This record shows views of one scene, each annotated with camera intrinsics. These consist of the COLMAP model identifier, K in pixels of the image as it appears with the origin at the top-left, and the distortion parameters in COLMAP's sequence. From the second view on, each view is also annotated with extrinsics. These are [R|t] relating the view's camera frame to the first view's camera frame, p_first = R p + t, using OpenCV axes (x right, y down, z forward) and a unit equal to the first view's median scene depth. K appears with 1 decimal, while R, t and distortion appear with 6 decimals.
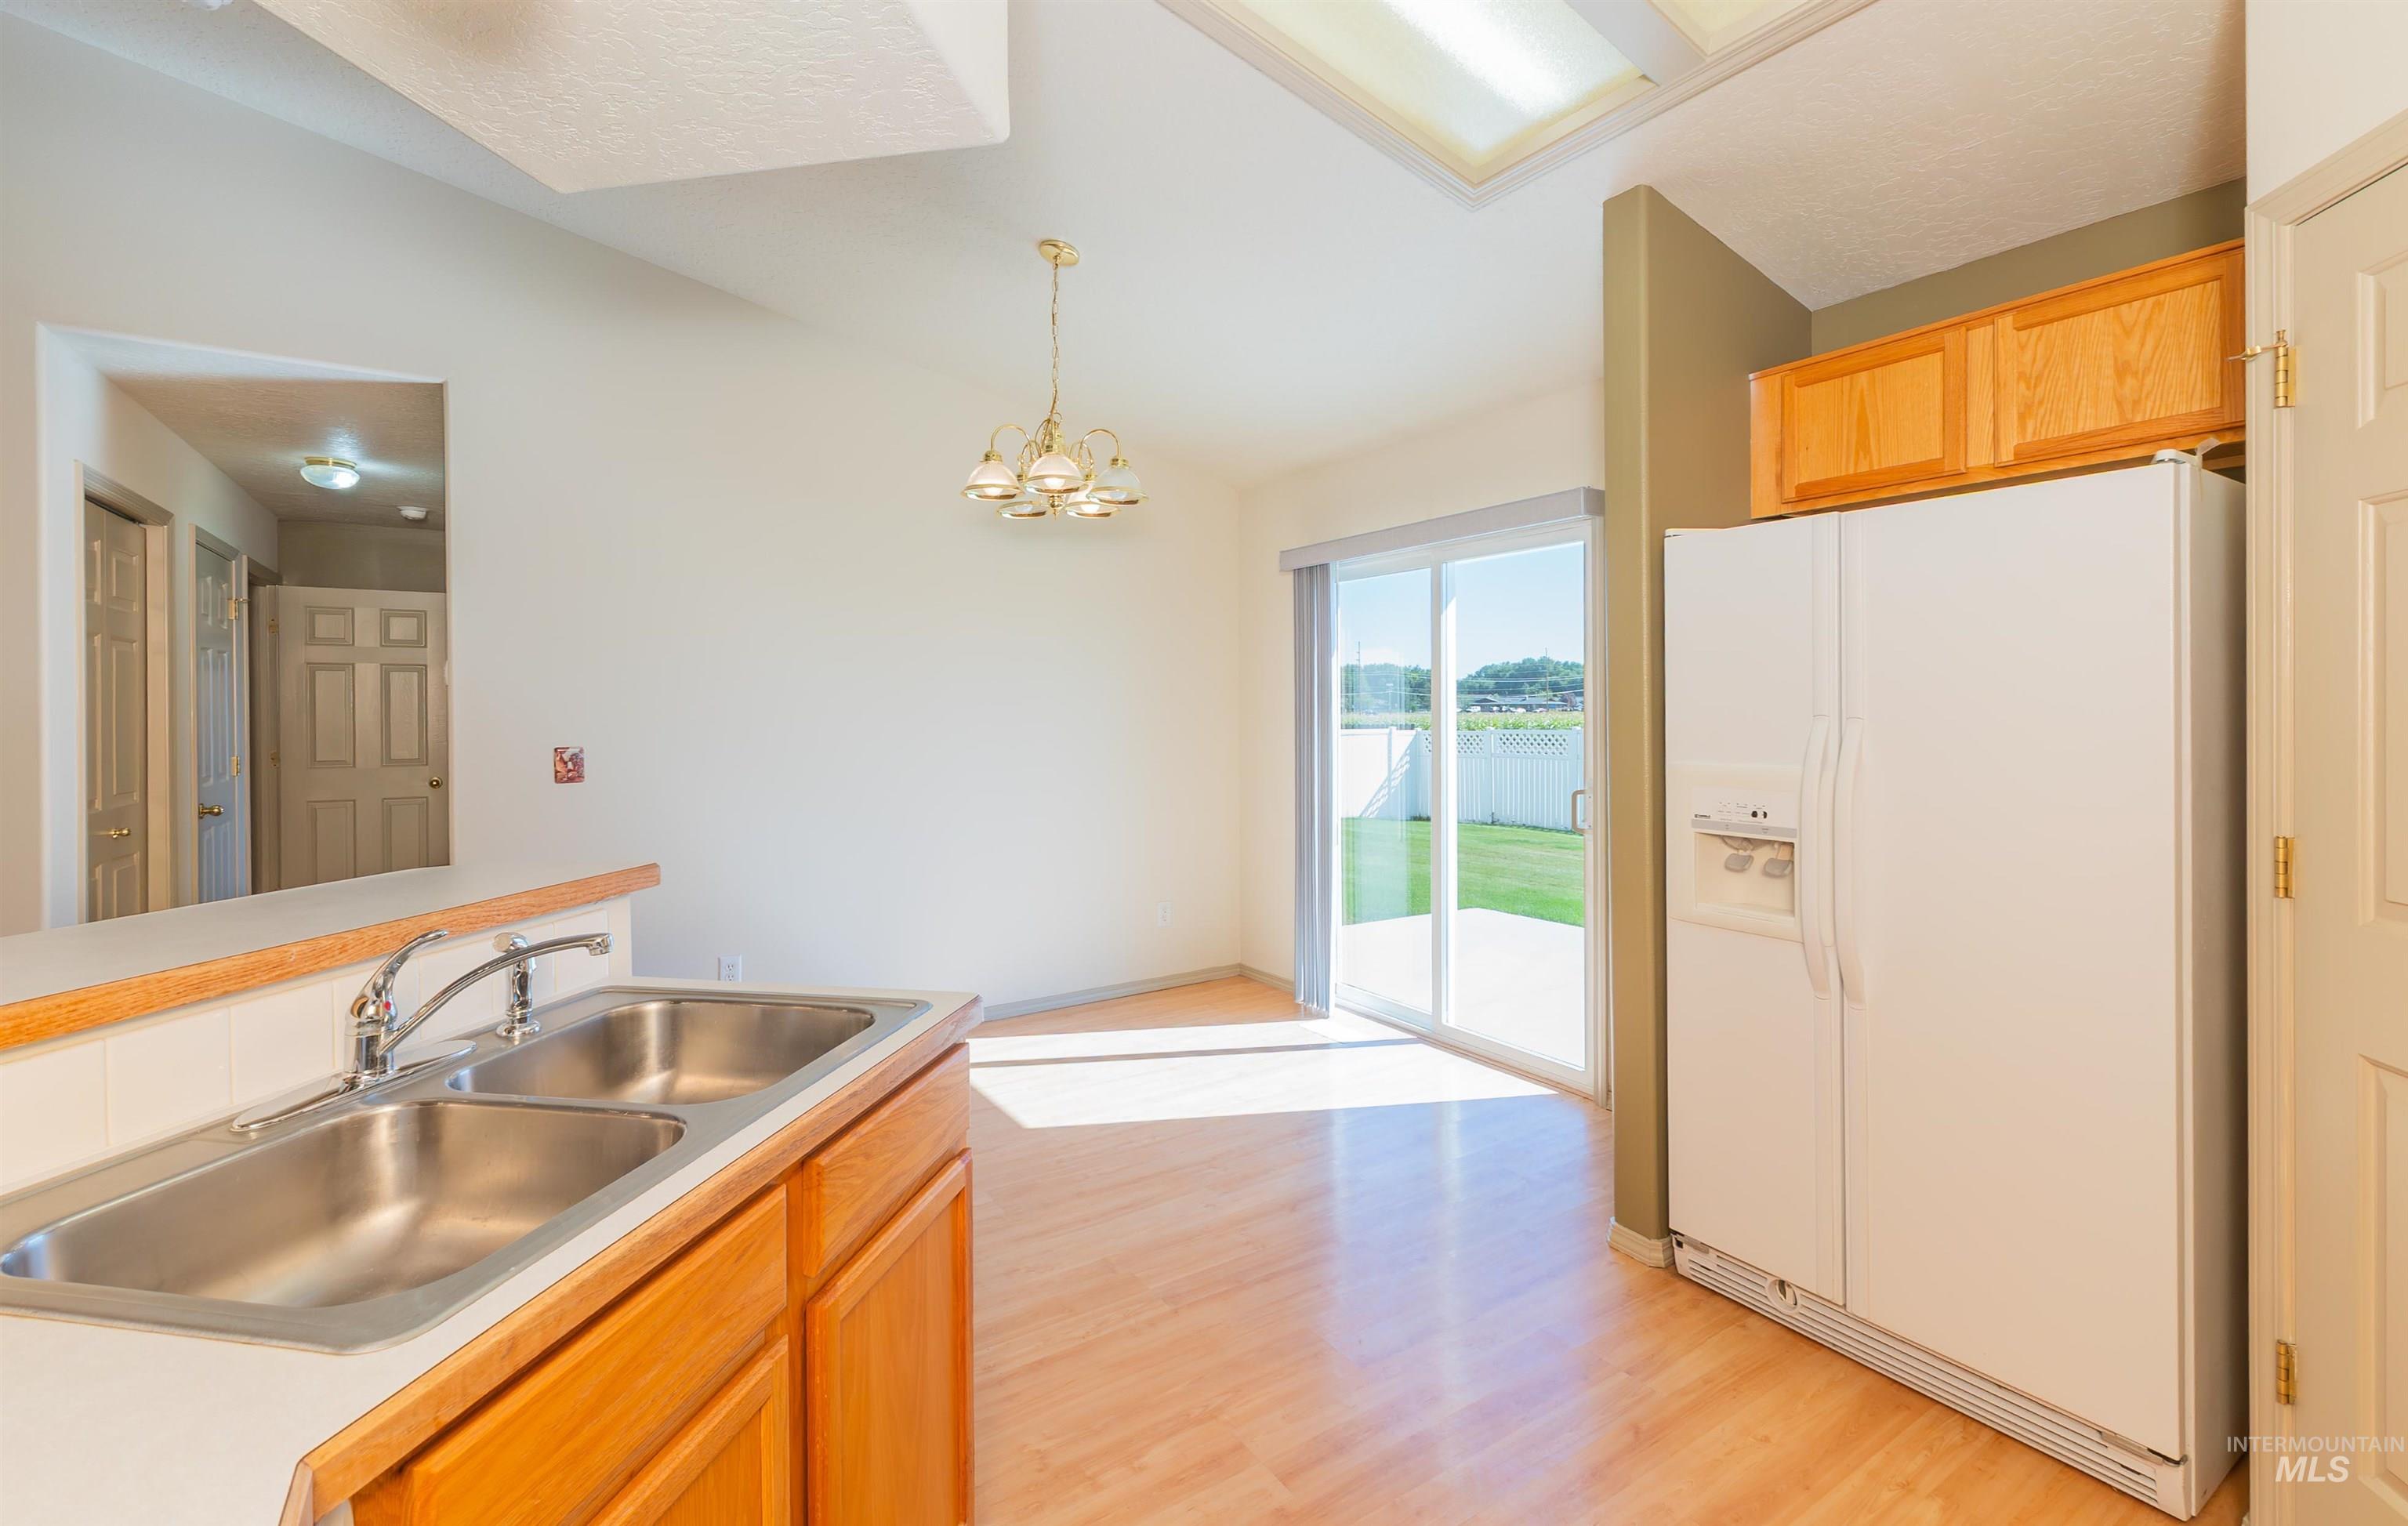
lens RADIAL K [[1034.2, 0, 1197.1], [0, 1034.2, 712.6], [0, 0, 1]] dist [0.009806, -0.001752]
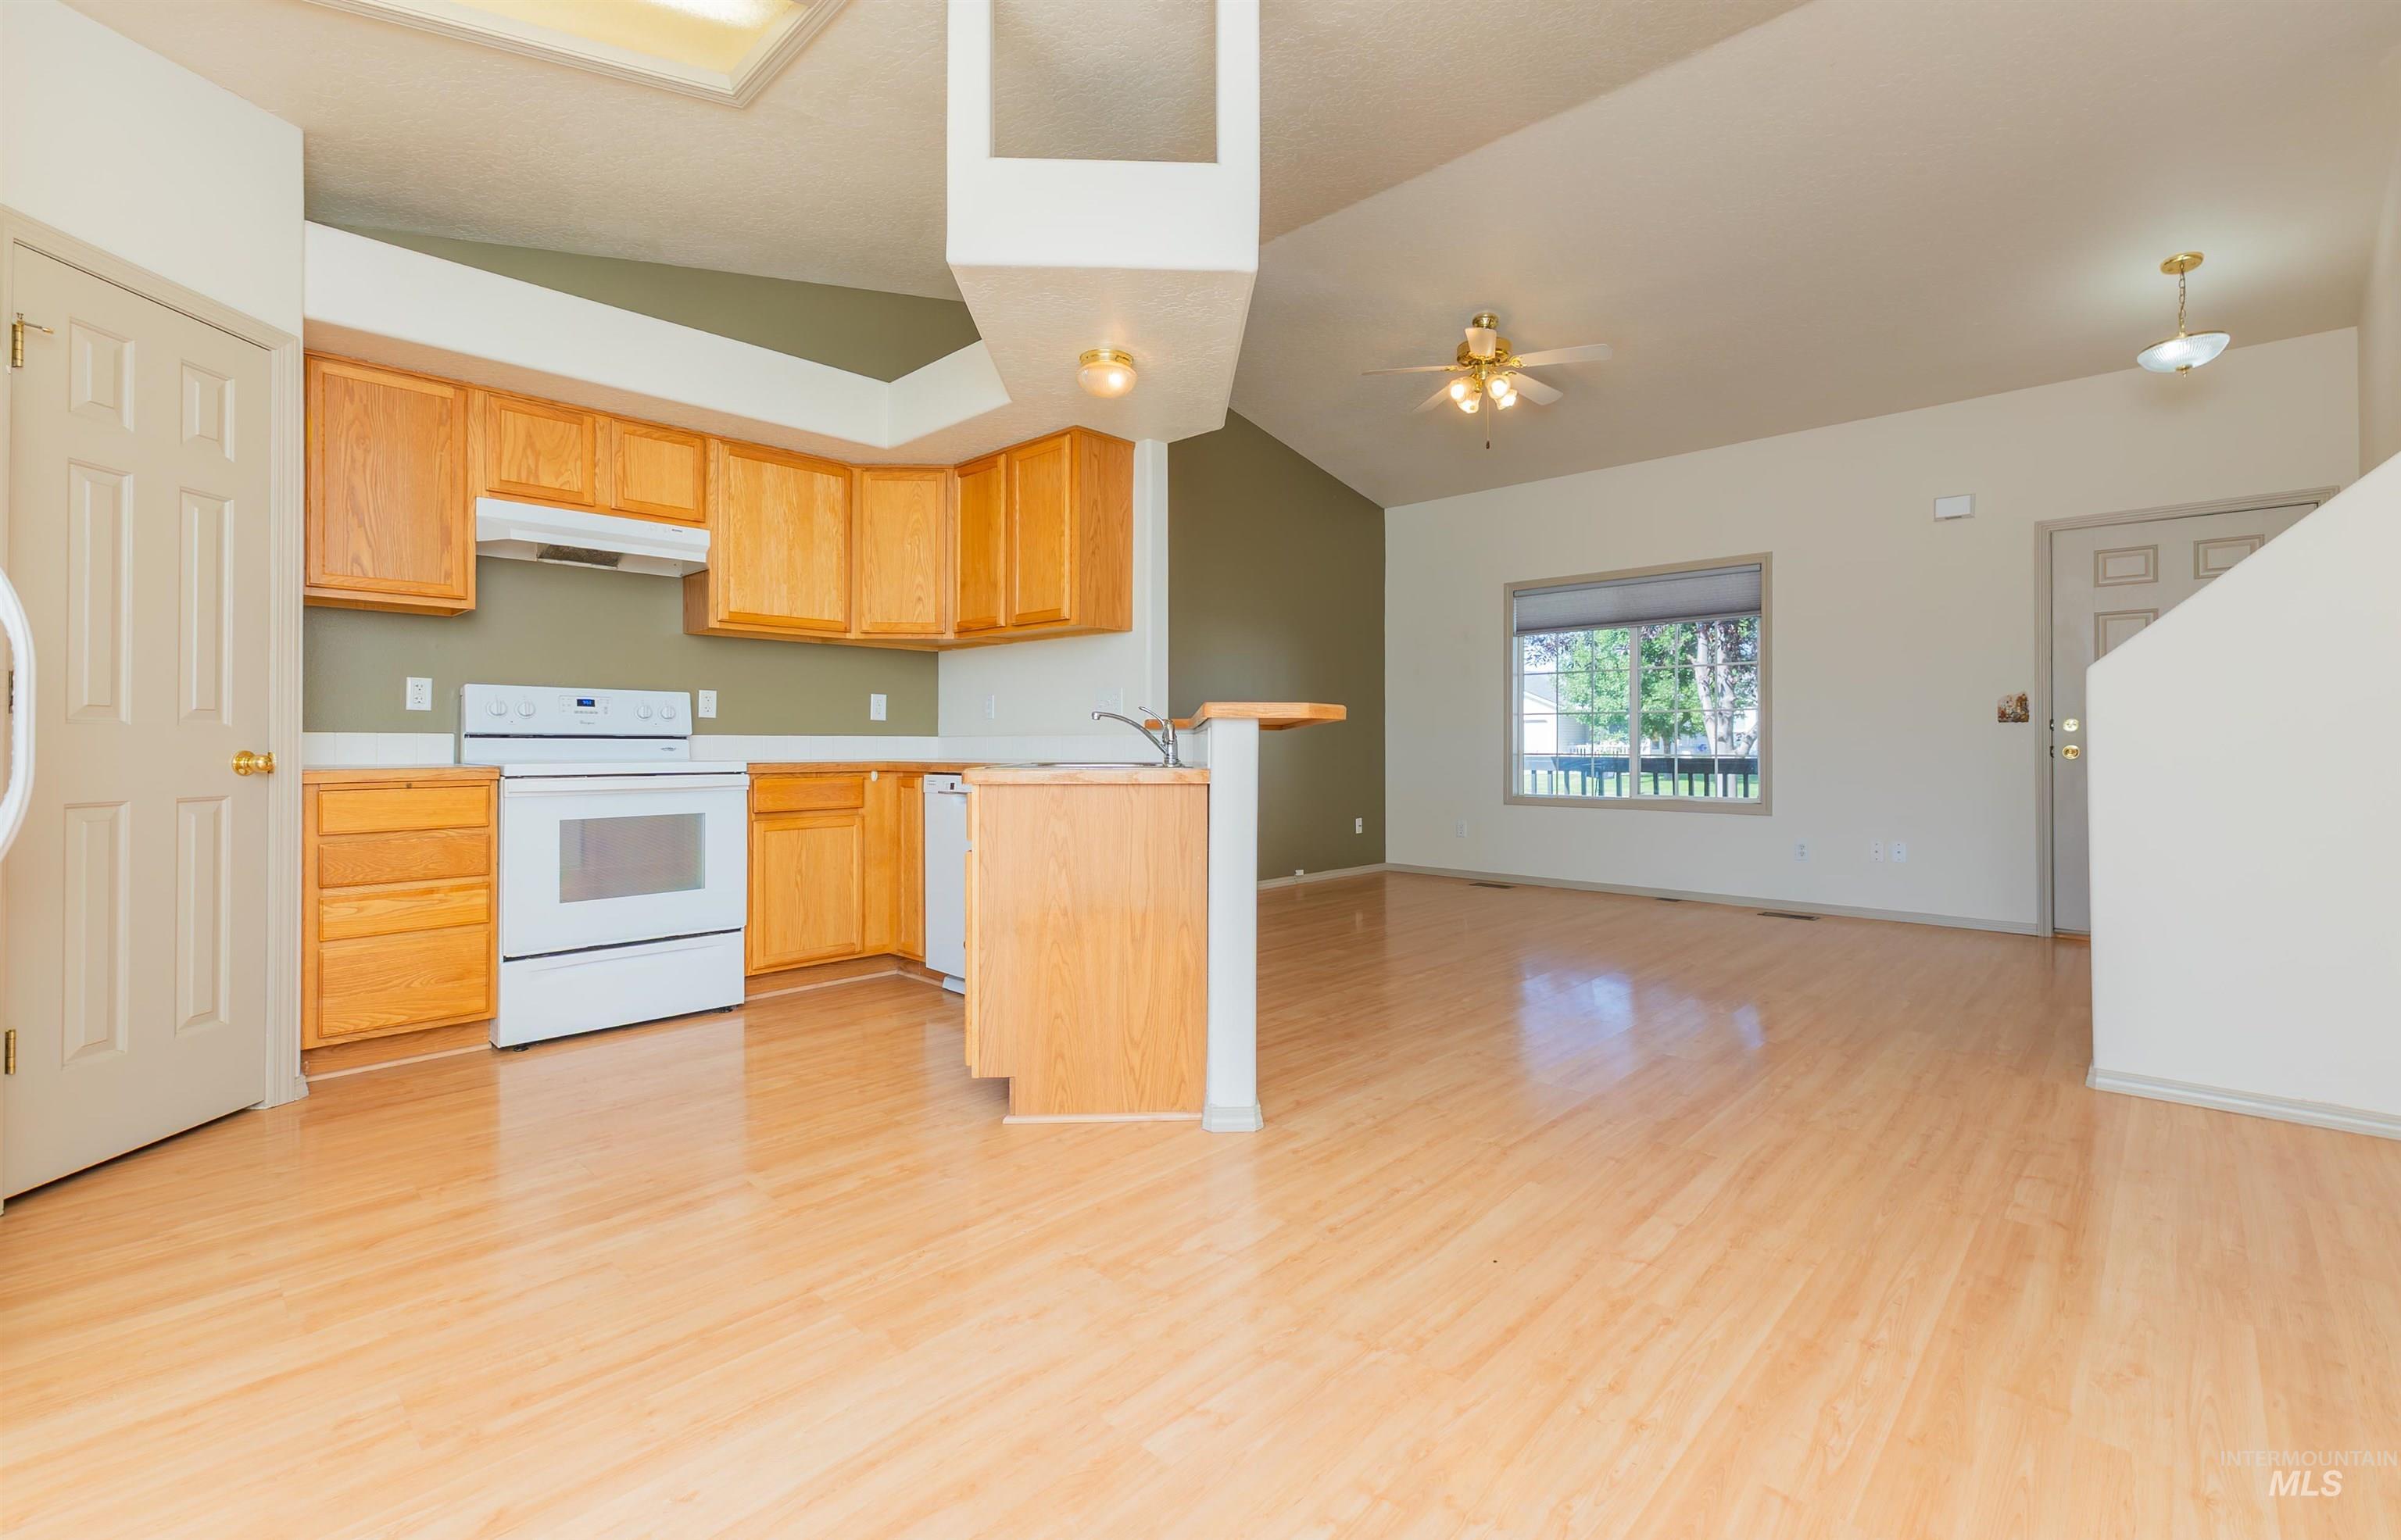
lens RADIAL K [[1024.1, 0, 1210.3], [0, 1024.1, 743.9], [0, 0, 1]] dist [0.000805, 0.004808]
pose [[-0.972190, 0.006707, -0.234096, -0.136640], [0.005852, 0.999973, 0.004347, 0.146384], [0.234119, 0.002856, -0.972204, 1.804217]]
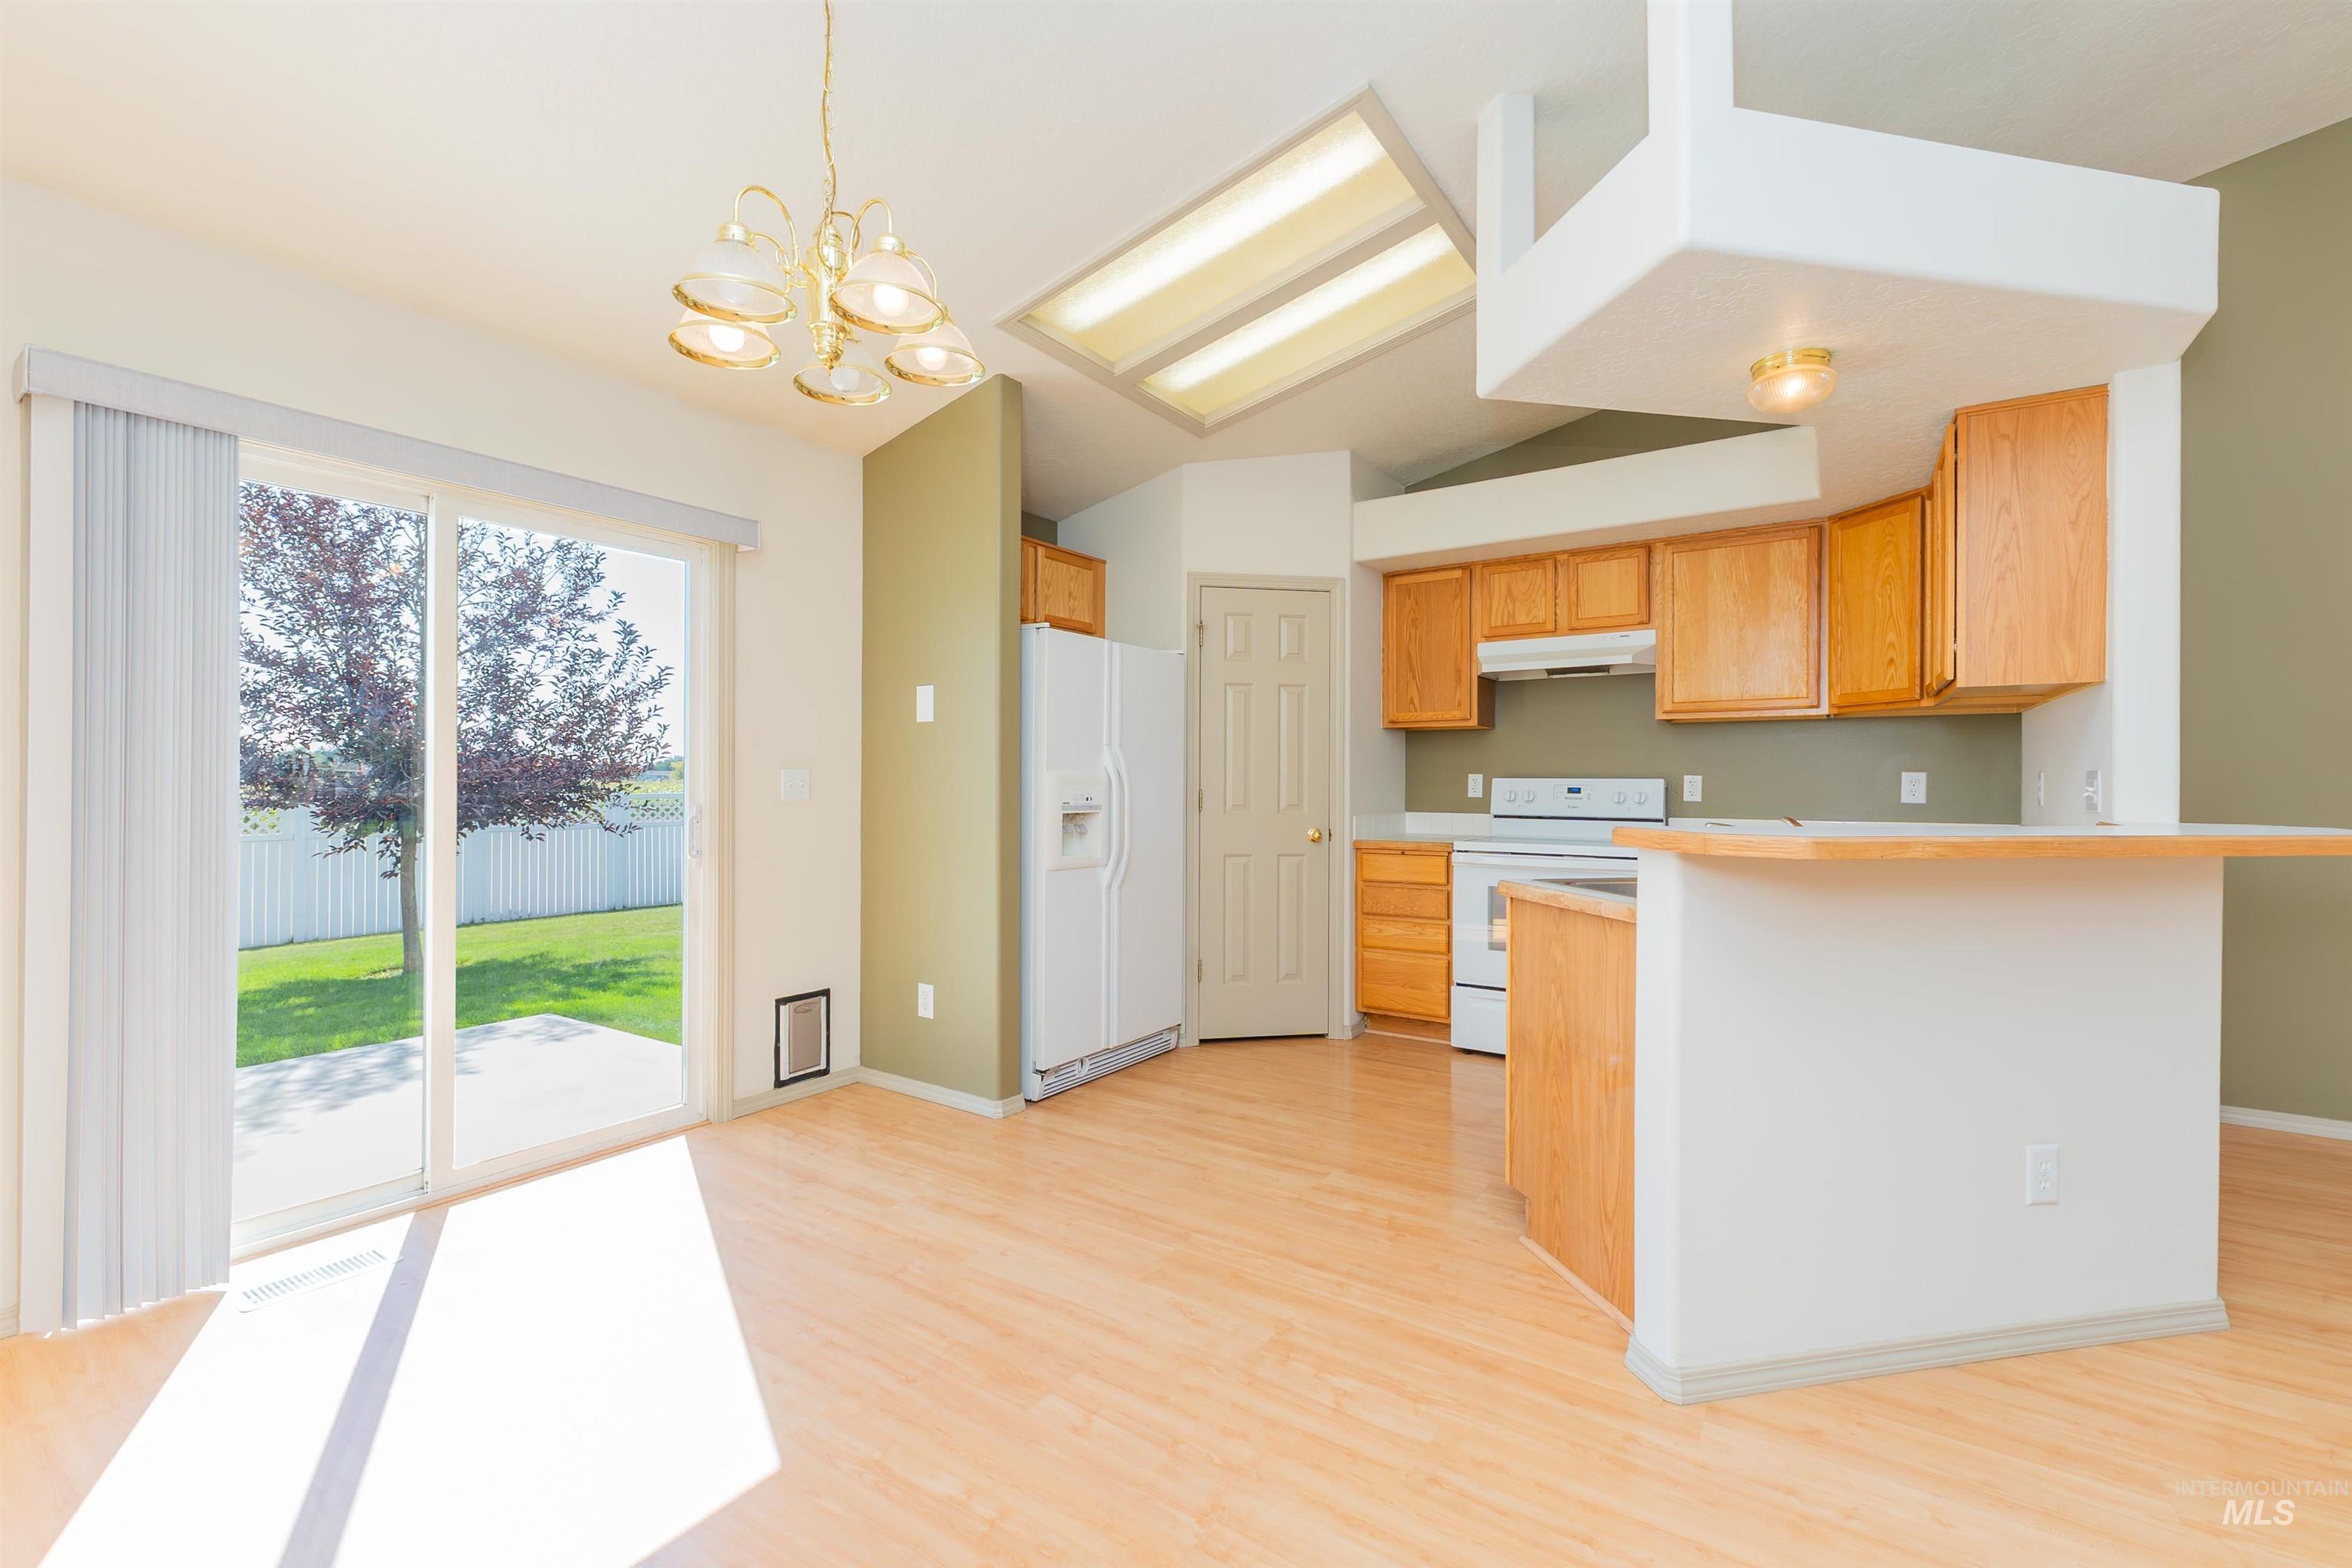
lens RADIAL K [[995.6, 0, 1187.5], [0, 995.6, 780.9], [0, 0, 1]] dist [0.005811, 0.001480]
pose [[-0.394942, 0.006670, 0.918682, -1.027466], [0.002225, 0.999978, -0.006304, 0.073685], [-0.918703, -0.000446, -0.394948, 1.420089]]
